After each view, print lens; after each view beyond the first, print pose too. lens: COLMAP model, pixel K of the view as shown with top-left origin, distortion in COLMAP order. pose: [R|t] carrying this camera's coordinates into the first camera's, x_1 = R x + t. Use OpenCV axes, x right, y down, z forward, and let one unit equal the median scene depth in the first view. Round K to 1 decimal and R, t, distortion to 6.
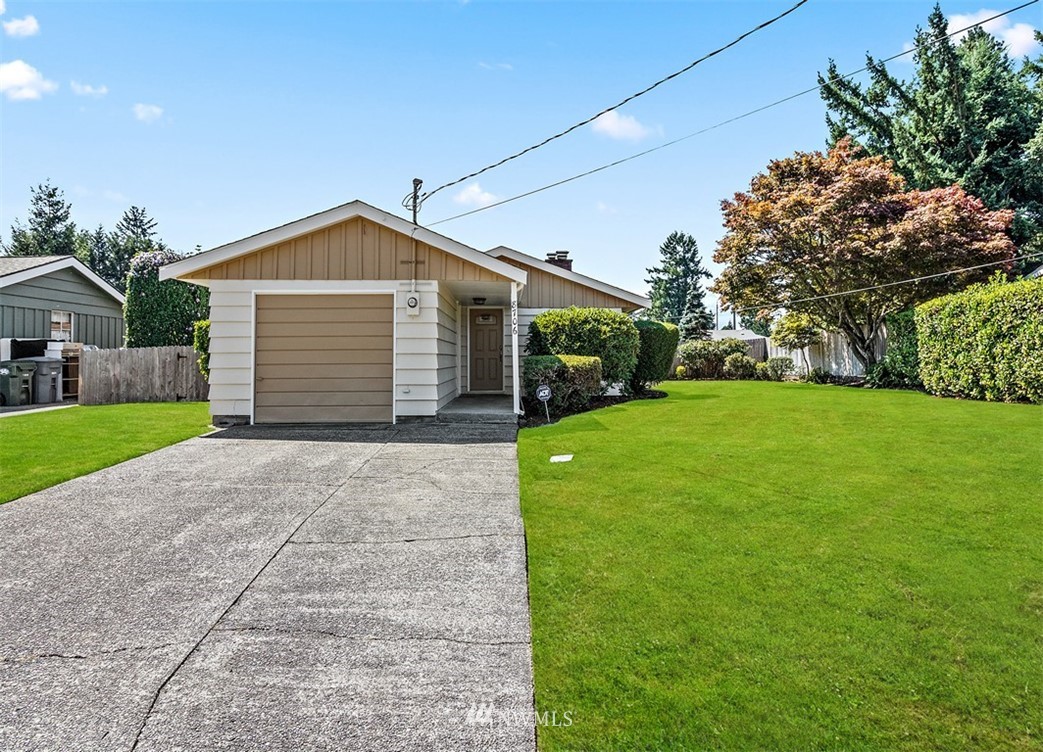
lens RADIAL K [[631.5, 0, 516.5], [0, 631.5, 343.5], [0, 0, 1]] dist [0.001254, -0.000210]
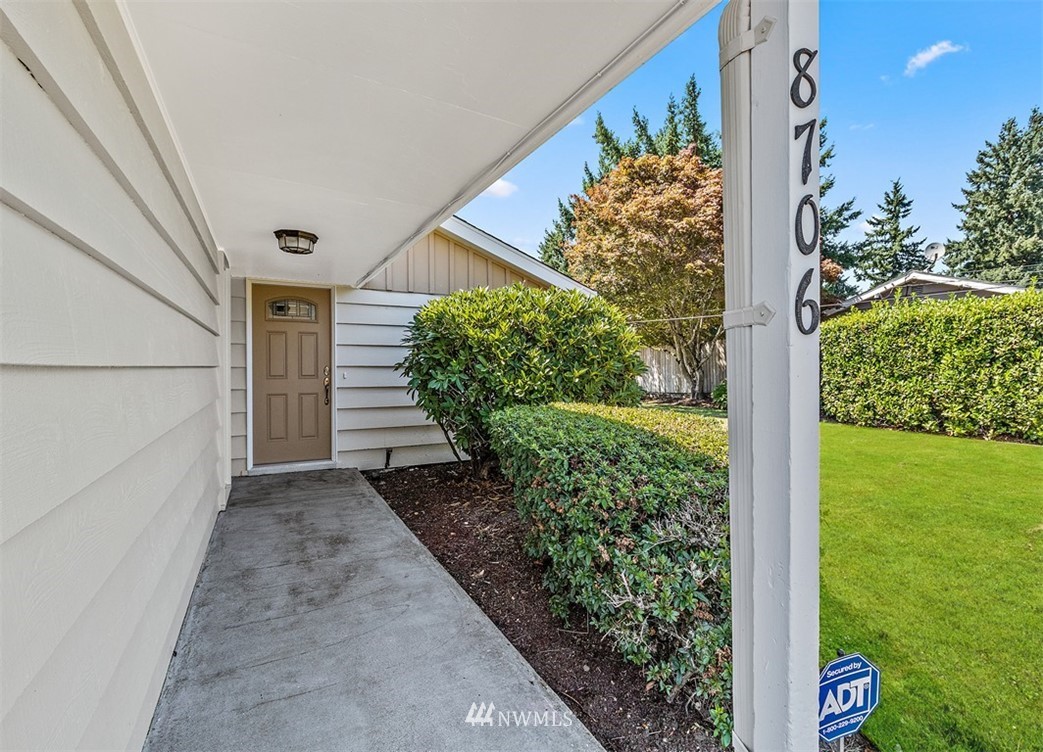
lens RADIAL K [[483.9, 0, 519.4], [0, 483.9, 361.7], [0, 0, 1]] dist [0.001791, 0.000142]
pose [[0.892961, 0.008041, 0.450061, -0.064195], [-0.014969, 0.999818, 0.011836, -0.007035], [-0.449884, -0.017306, 0.892919, 0.651935]]
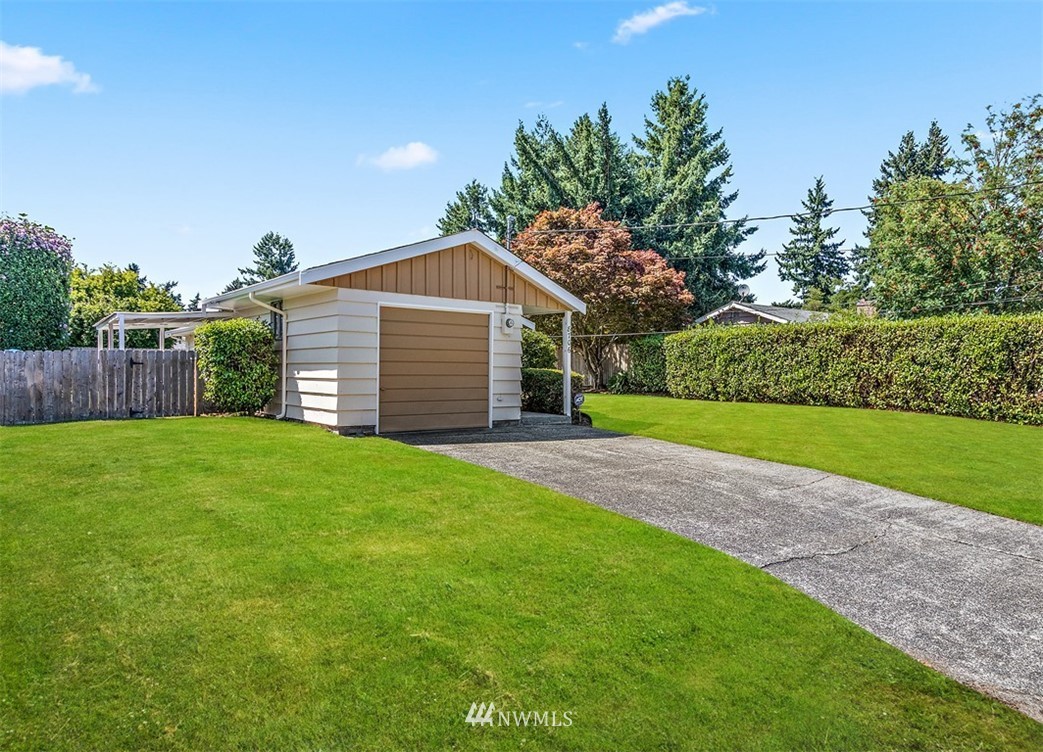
lens RADIAL K [[651.4, 0, 506.3], [0, 651.4, 357.2], [0, 0, 1]] dist [-0.000261, 0.000503]
pose [[0.806887, 0.024433, 0.590200, -0.595660], [-0.029705, 0.999558, -0.000769, -0.000548], [-0.589958, -0.016911, 0.807257, 0.022427]]
